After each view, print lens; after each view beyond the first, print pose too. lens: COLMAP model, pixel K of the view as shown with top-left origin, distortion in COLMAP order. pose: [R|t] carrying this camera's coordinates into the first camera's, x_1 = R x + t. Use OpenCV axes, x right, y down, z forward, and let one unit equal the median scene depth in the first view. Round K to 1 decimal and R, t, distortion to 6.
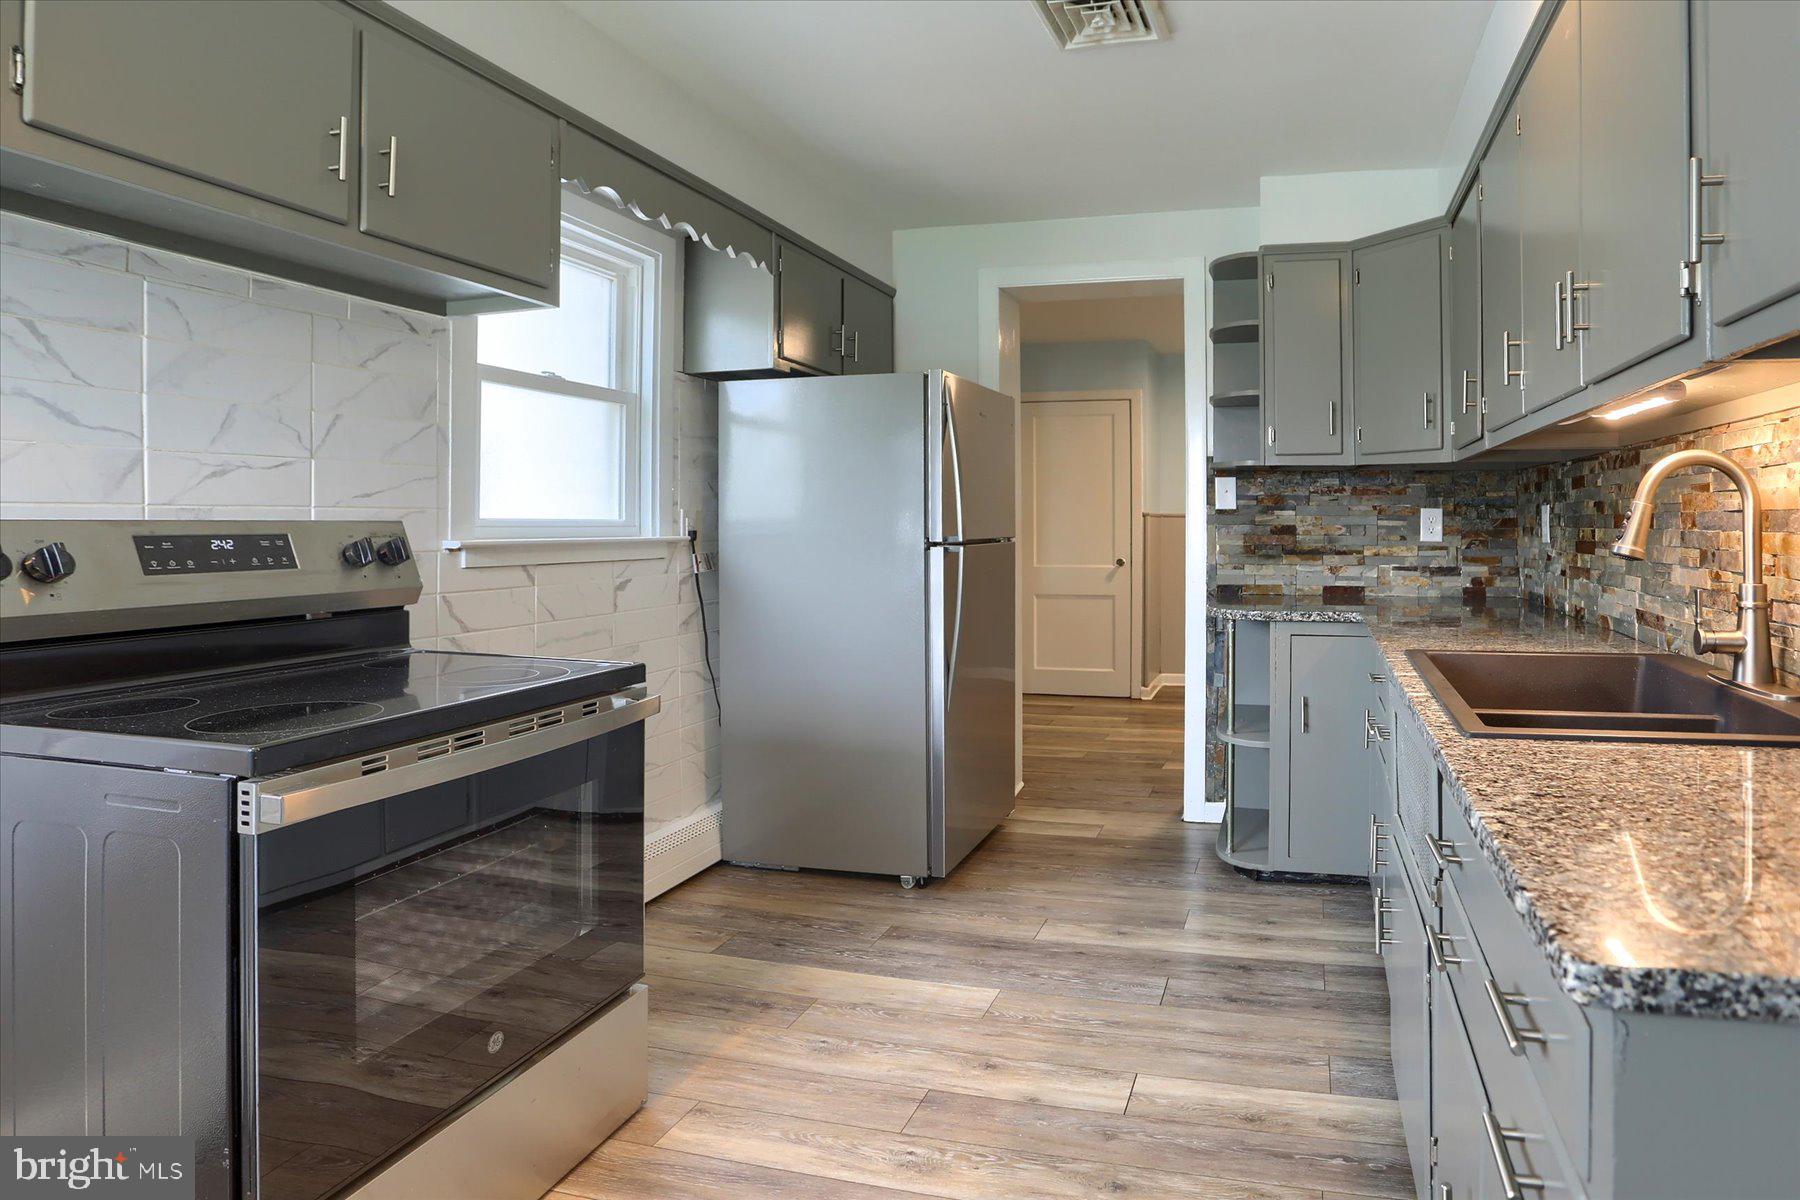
lens RADIAL K [[965.7, 0, 1102.3], [0, 965.7, 522.2], [0, 0, 1]] dist [-0.046695, 0.016019]
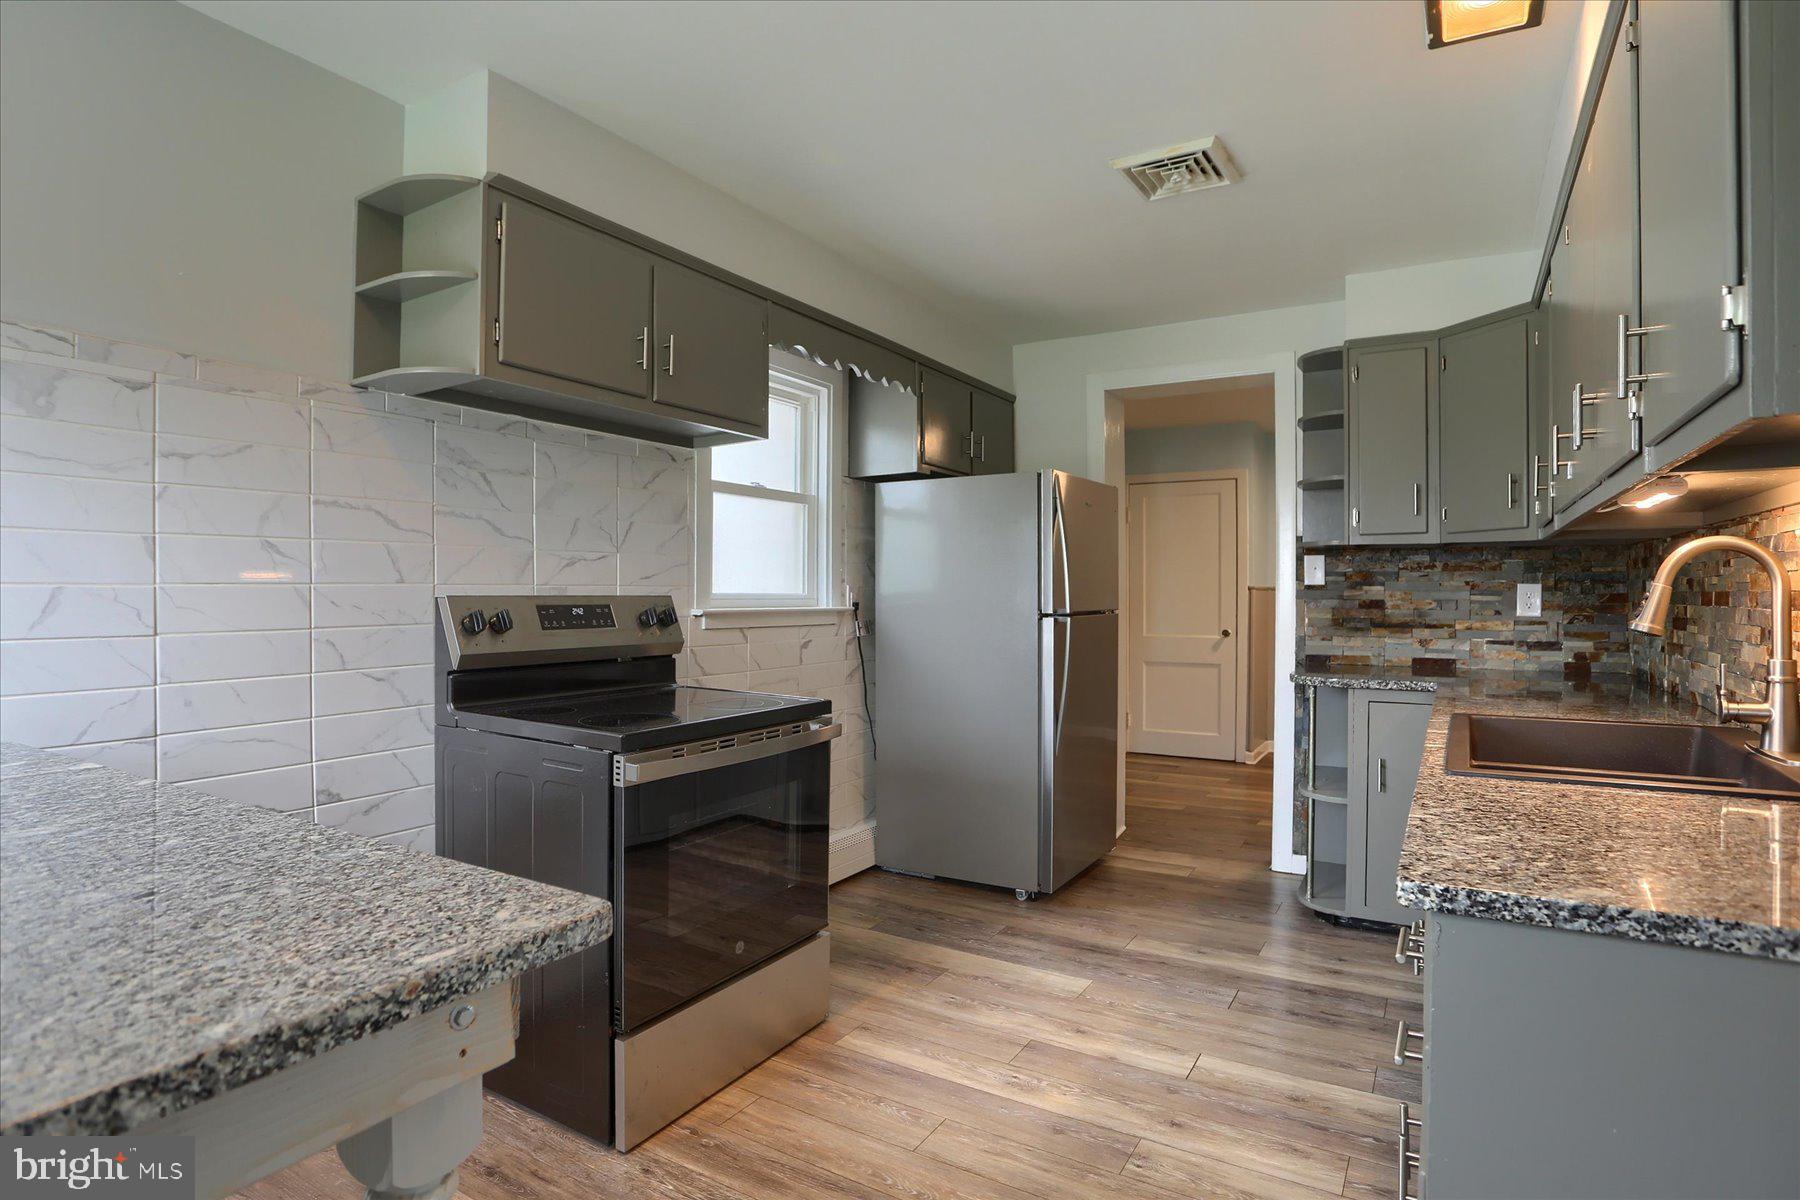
lens RADIAL K [[925.0, 0, 896.7], [0, 925.0, 594.4], [0, 0, 1]] dist [-0.075066, 0.000553]
pose [[0.941072, 0.002795, -0.338195, 0.044562], [-0.002113, 0.999995, 0.002384, -0.005884], [0.338200, -0.001529, 0.941073, -0.161355]]
